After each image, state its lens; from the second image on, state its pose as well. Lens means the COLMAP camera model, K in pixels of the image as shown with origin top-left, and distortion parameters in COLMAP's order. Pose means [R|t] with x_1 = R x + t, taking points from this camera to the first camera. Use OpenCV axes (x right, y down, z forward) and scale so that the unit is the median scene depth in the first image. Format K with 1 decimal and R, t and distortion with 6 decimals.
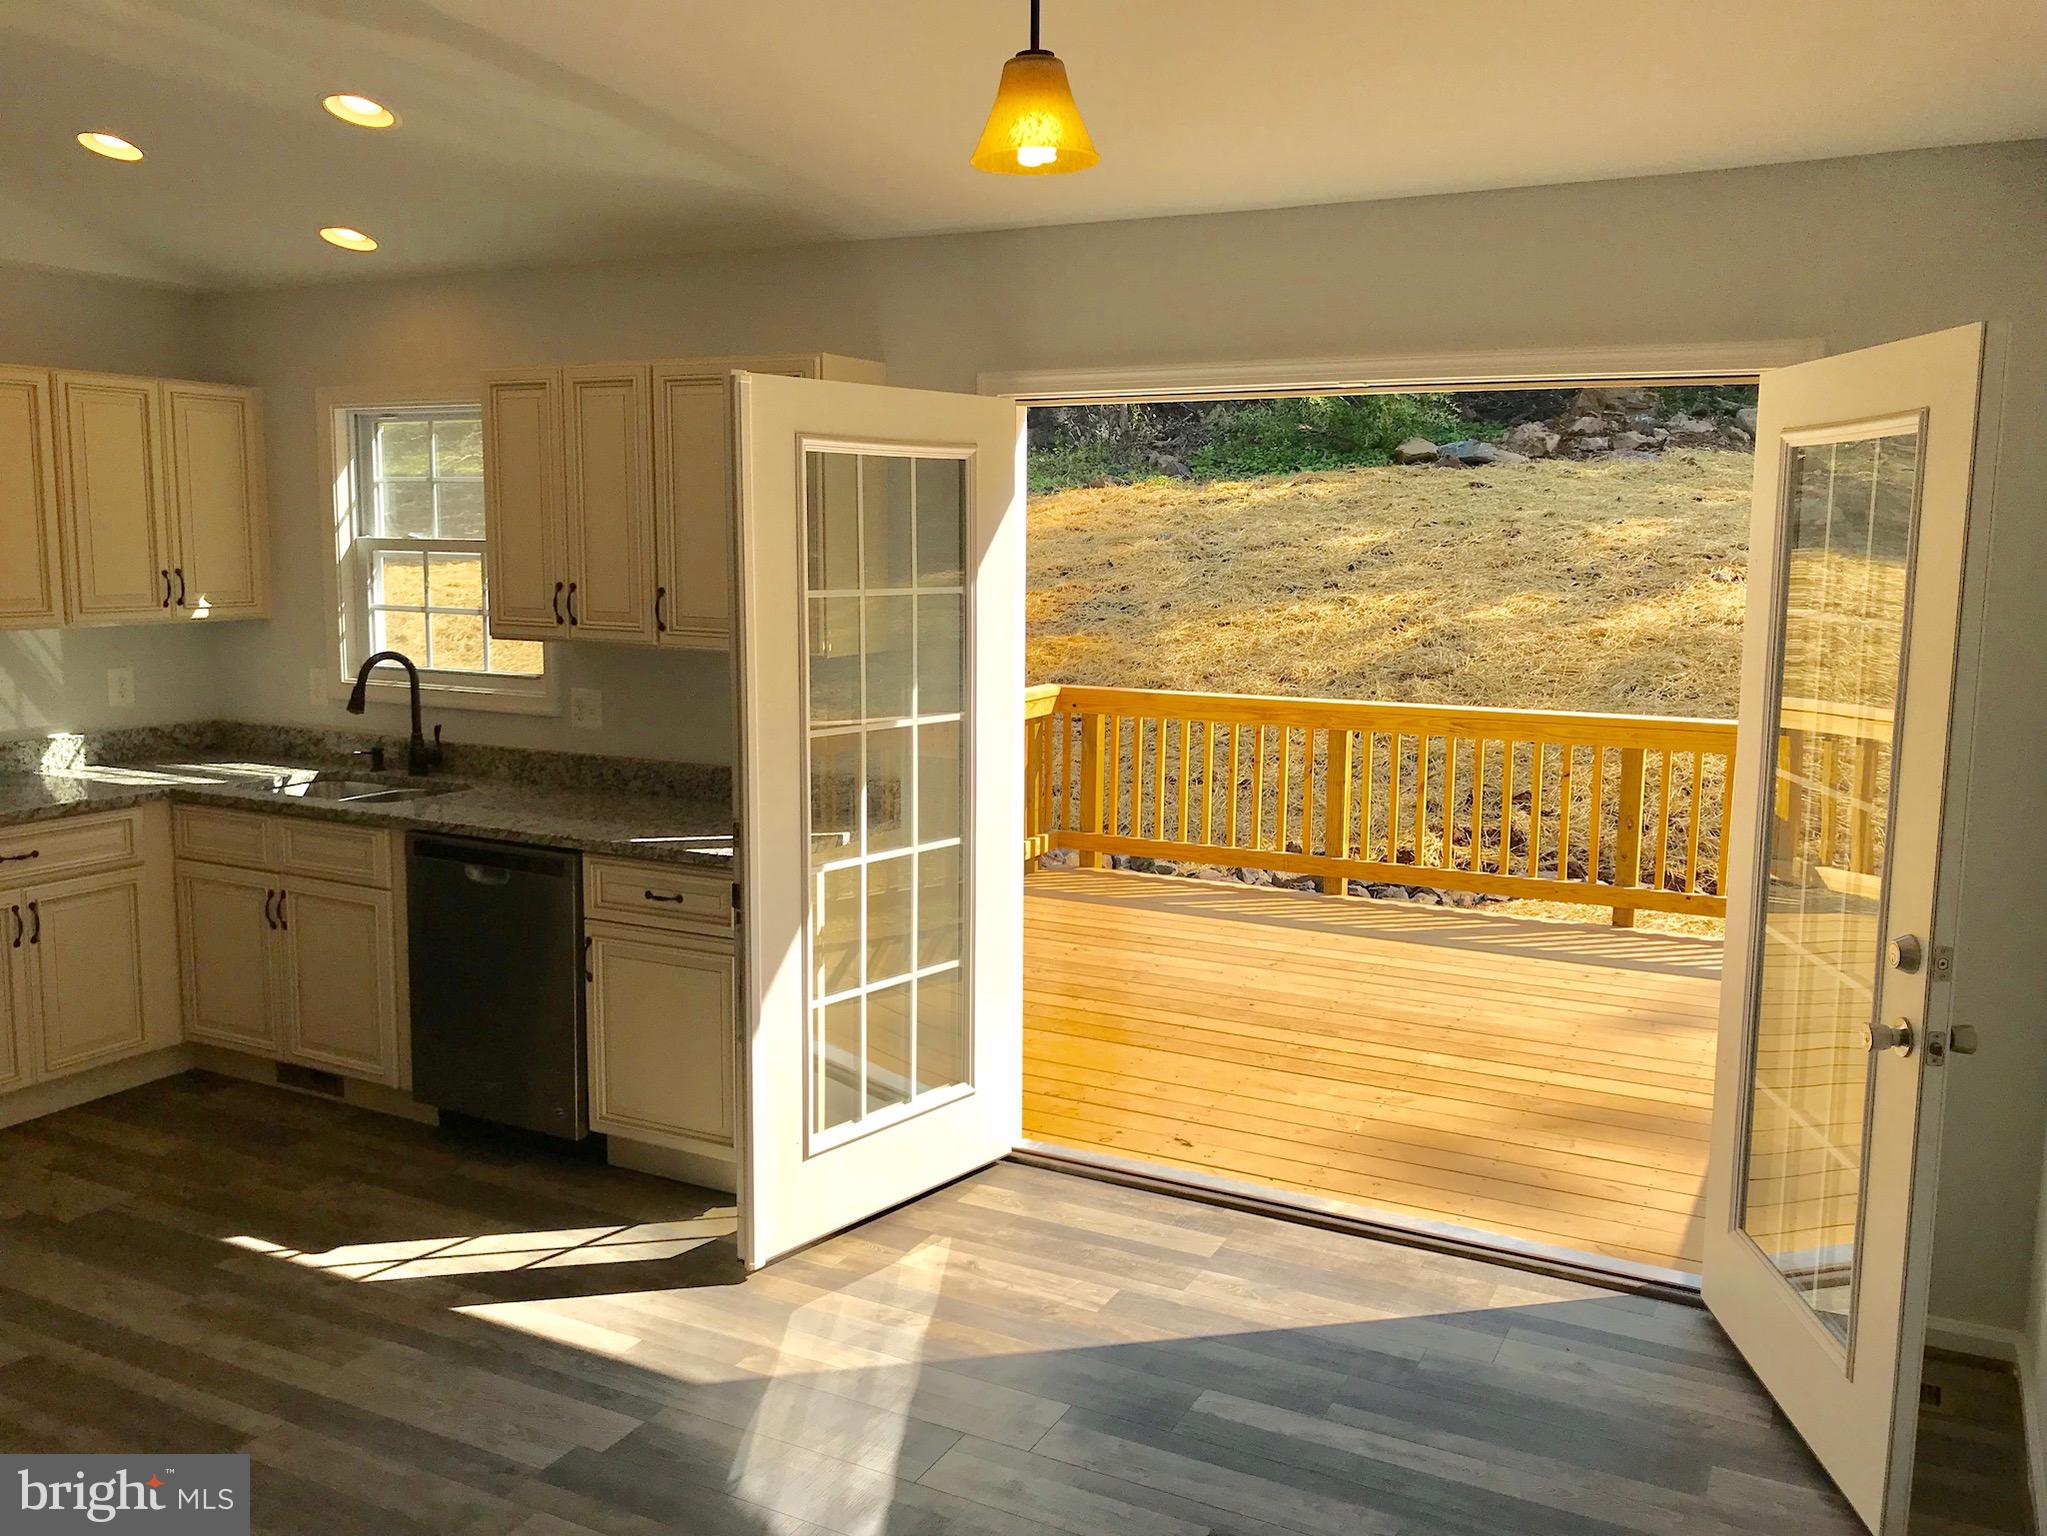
lens RADIAL K [[1696.7, 0, 1011.3], [0, 1696.7, 769.3], [0, 0, 1]] dist [0.034655, -0.023452]
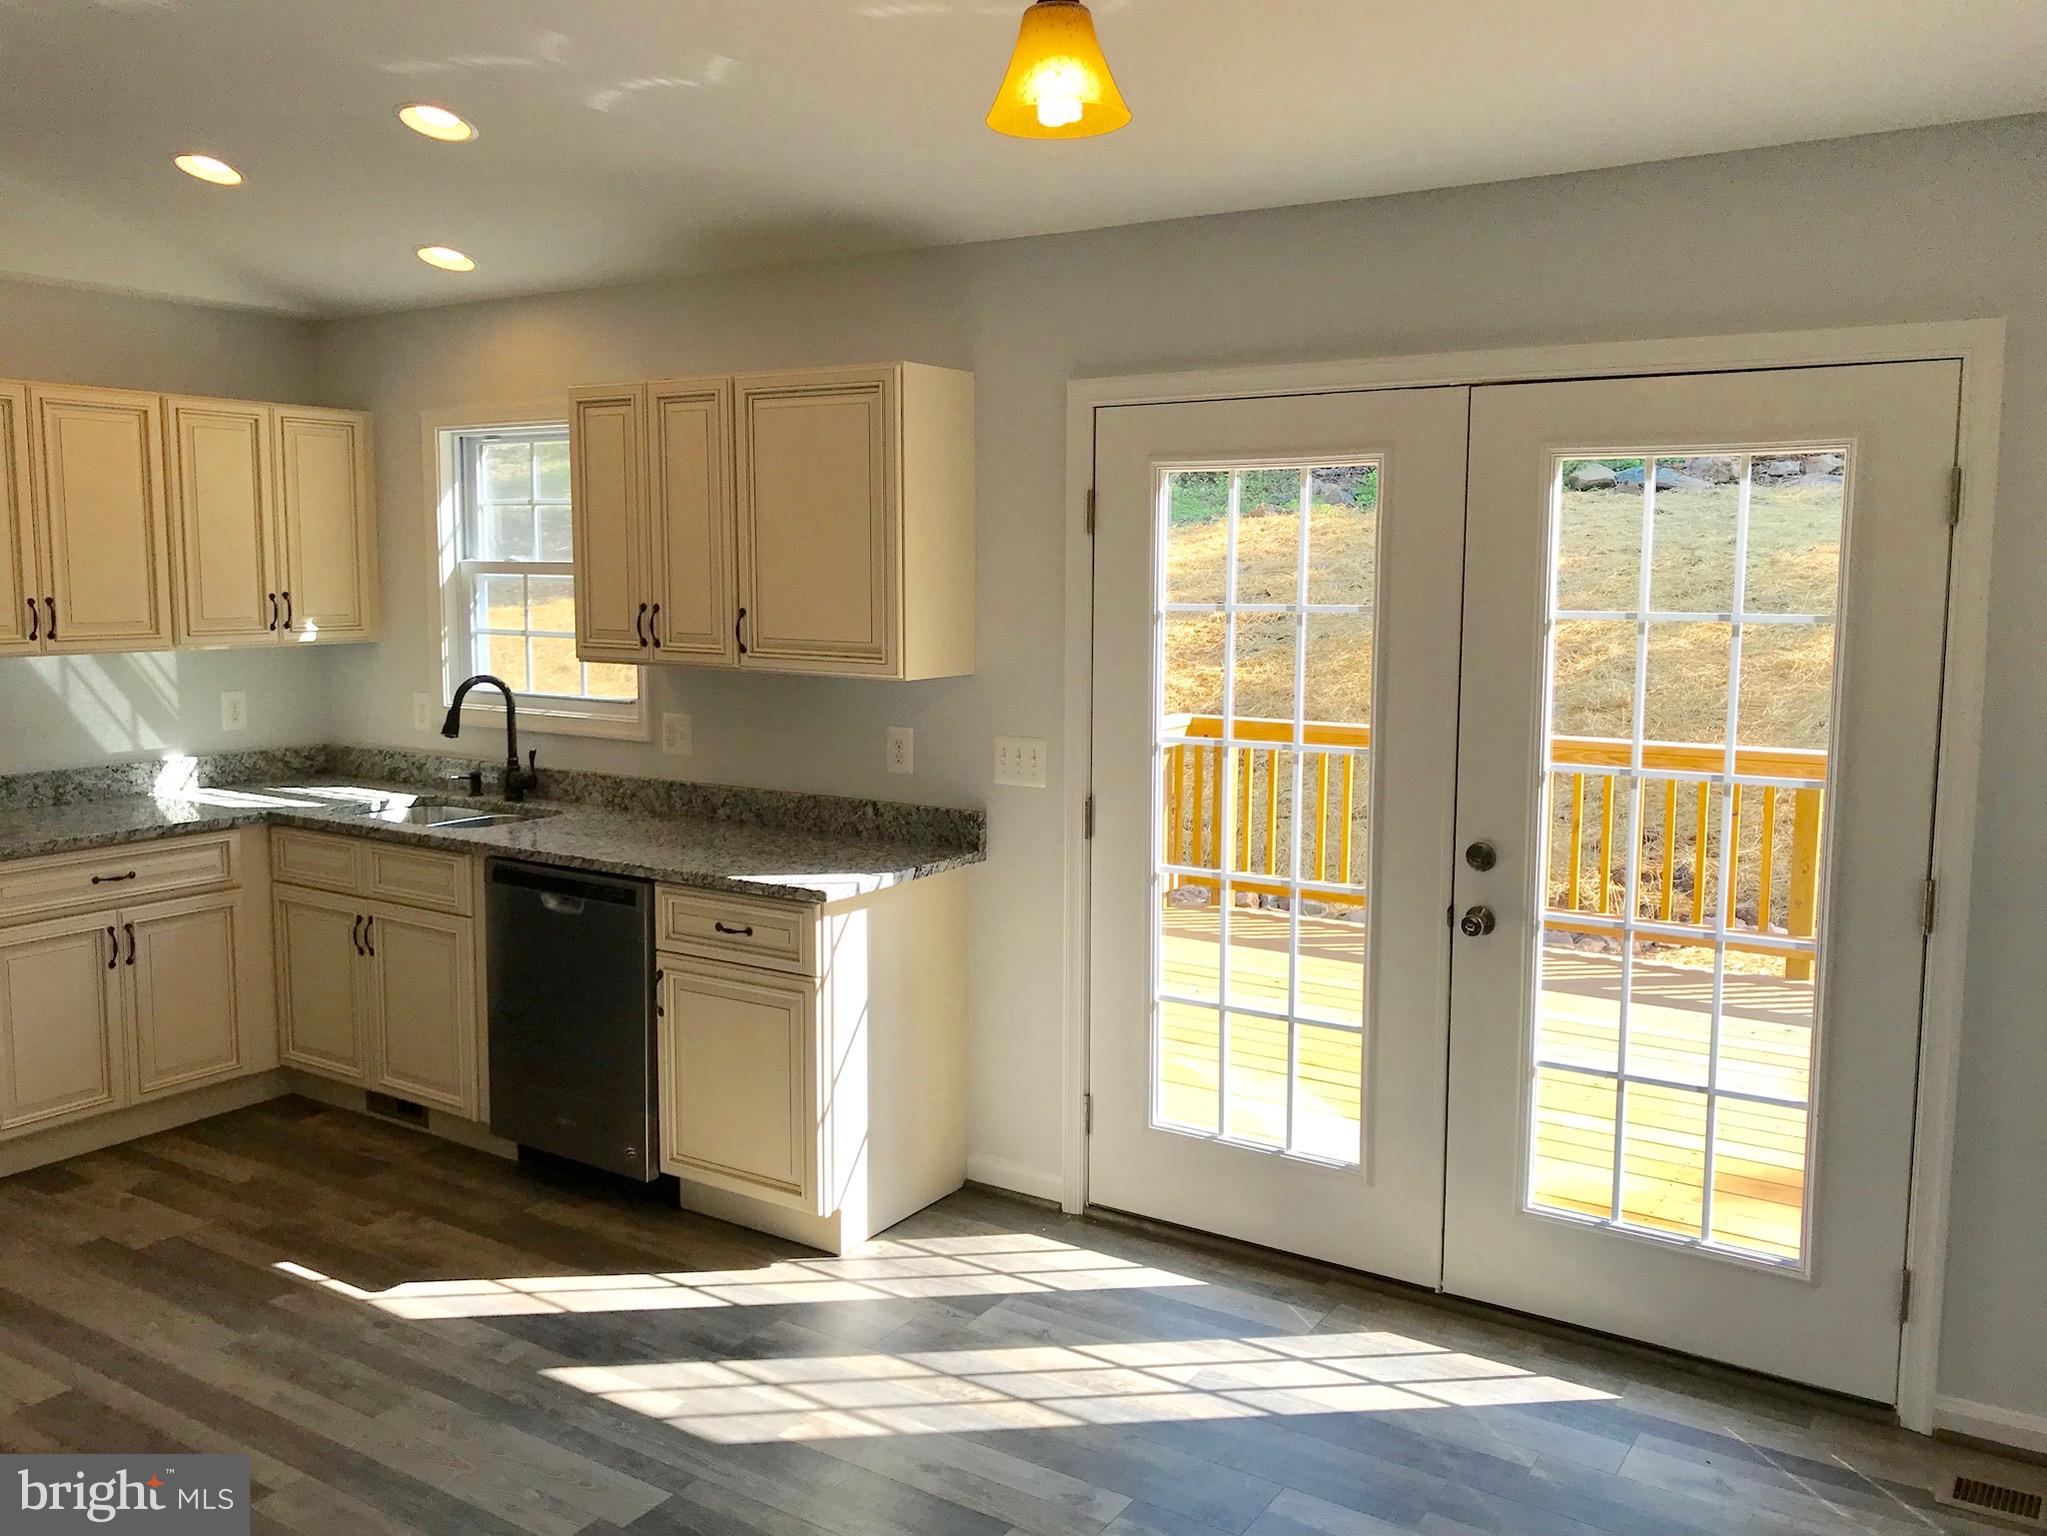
lens RADIAL K [[1696.7, 0, 1013.6], [0, 1696.7, 759.6], [0, 0, 1]] dist [0.034655, -0.023452]
pose [[0.995029, 0.007864, -0.099279, 0.039631], [-0.010397, 0.999633, -0.025019, 0.001515], [0.099045, 0.025927, 0.994745, 0.053306]]
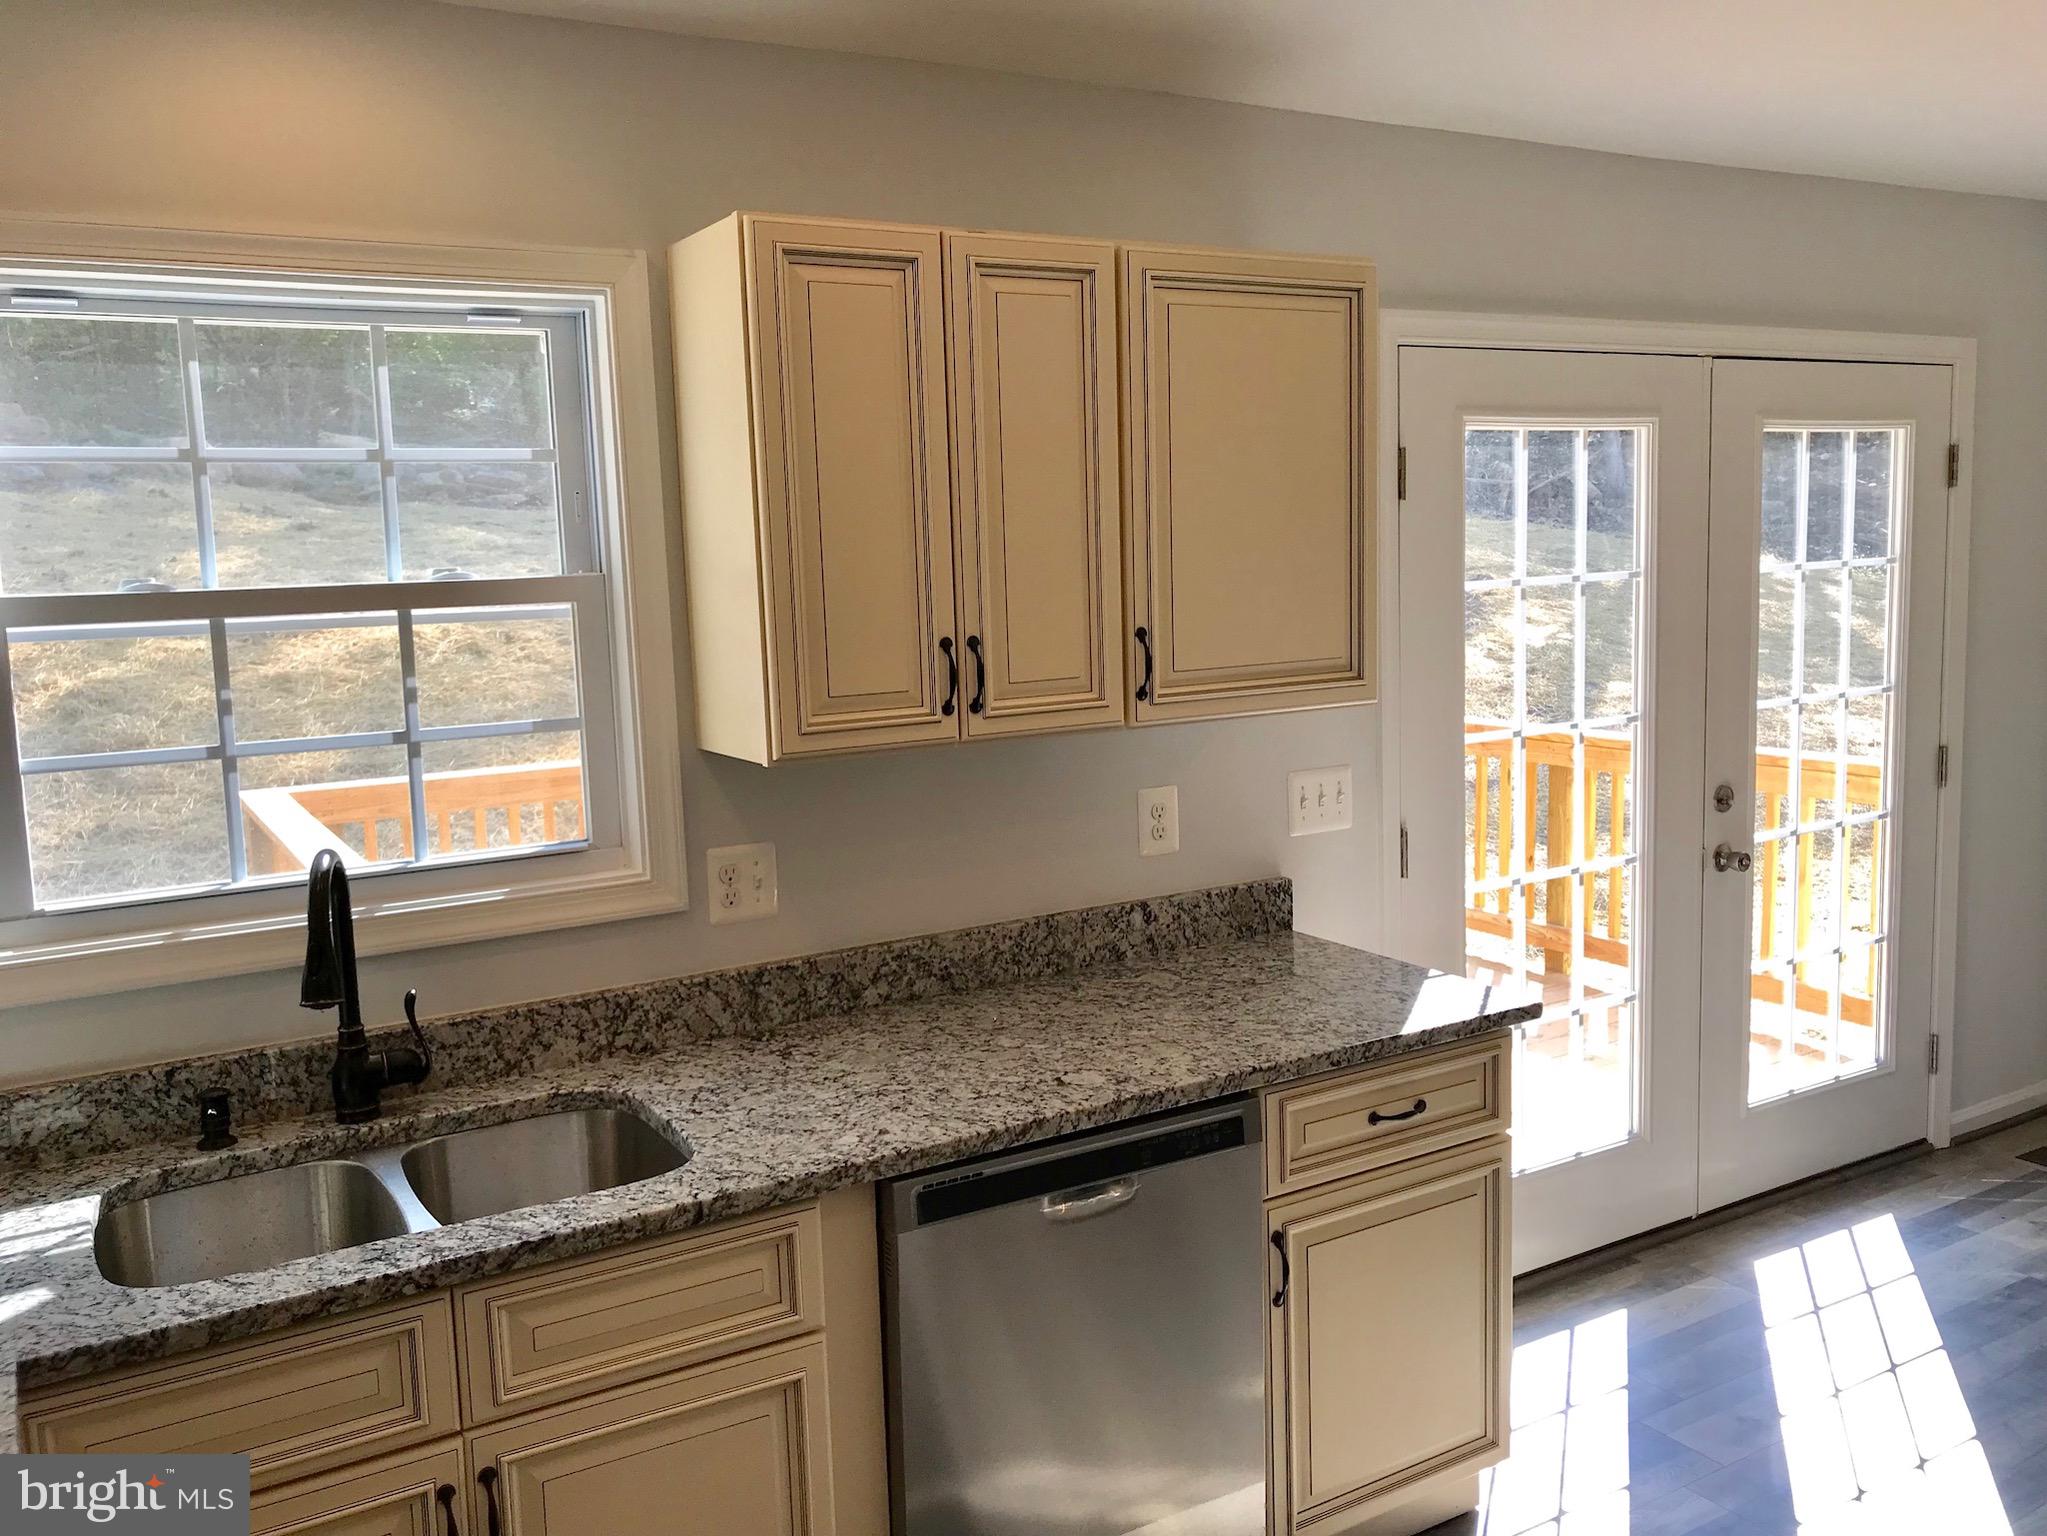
lens RADIAL K [[1696.7, 0, 1024.6], [0, 1696.7, 761.0], [0, 0, 1]] dist [0.034655, -0.023452]
pose [[0.513828, -0.134304, 0.847315, -0.668770], [0.157360, 0.985667, 0.060808, -0.093829], [-0.843338, 0.102089, 0.527598, 0.660902]]
